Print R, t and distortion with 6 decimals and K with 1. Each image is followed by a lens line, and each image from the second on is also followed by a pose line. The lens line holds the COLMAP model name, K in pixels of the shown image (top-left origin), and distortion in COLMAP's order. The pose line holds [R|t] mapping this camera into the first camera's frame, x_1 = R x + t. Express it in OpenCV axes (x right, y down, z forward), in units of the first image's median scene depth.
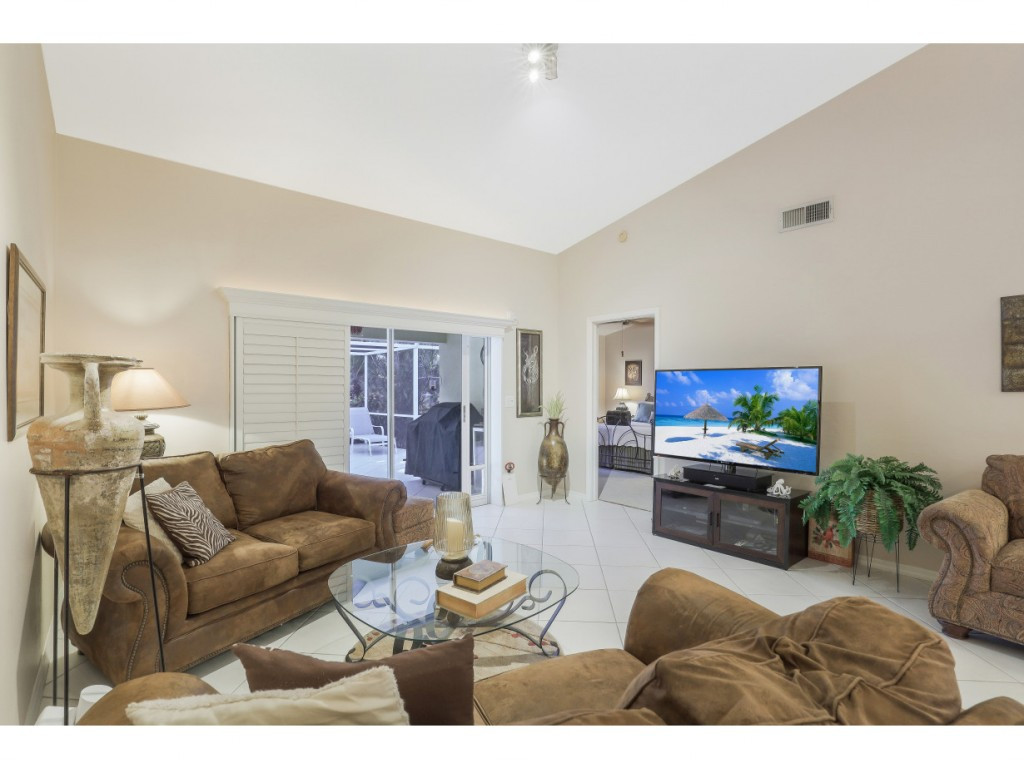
lens RADIAL K [[476.0, 0, 509.7], [0, 476.0, 387.6], [0, 0, 1]] dist [-0.031961, 0.005809]
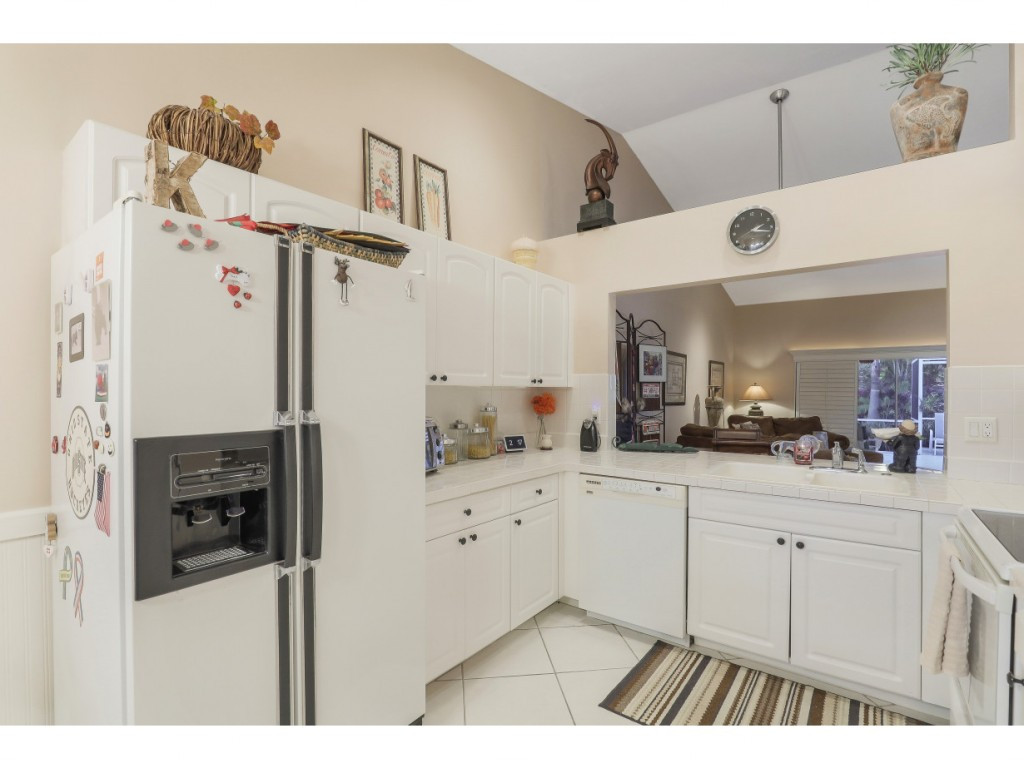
lens RADIAL K [[479.8, 0, 514.8], [0, 479.8, 385.8], [0, 0, 1]] dist [-0.022095, 0.000818]
pose [[0.221975, -0.007823, -0.975021, 1.275362], [-0.008585, 0.999913, -0.009978, 0.000243], [0.975015, 0.010586, 0.221888, -0.789326]]
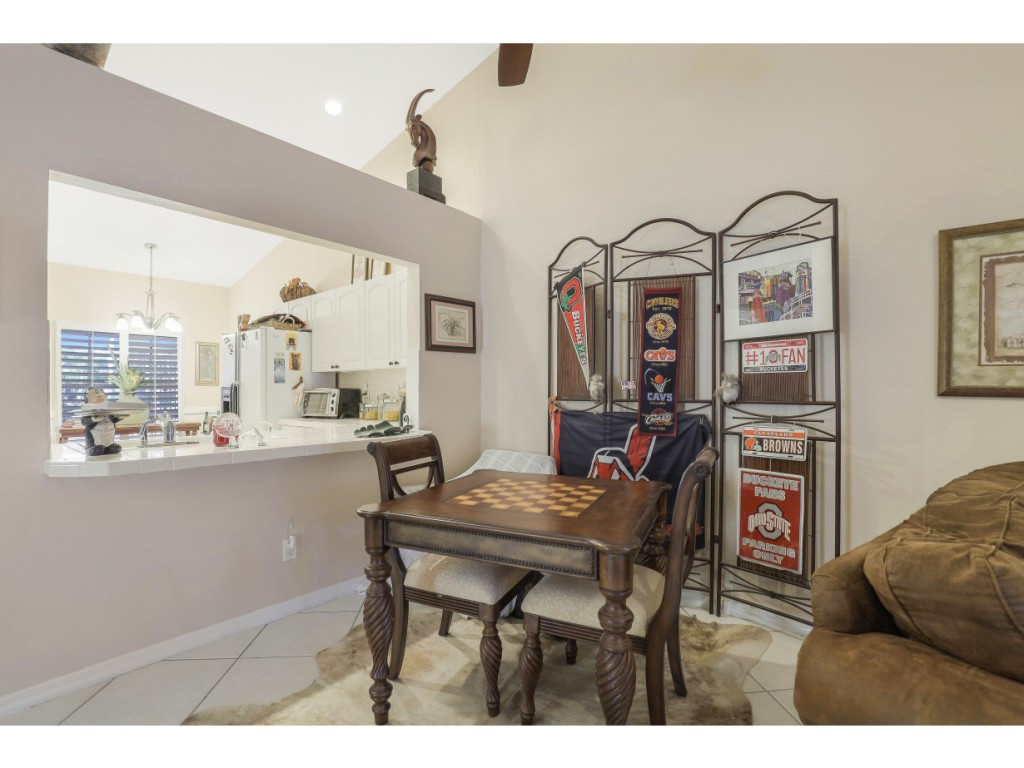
lens RADIAL K [[474.2, 0, 509.0], [0, 474.2, 391.5], [0, 0, 1]] dist [-0.033167, 0.005789]
pose [[-0.984219, 0.001665, -0.176946, 0.442840], [0.000005, 0.999956, 0.009383, 0.034219], [0.176954, 0.009234, -0.984176, 0.414985]]
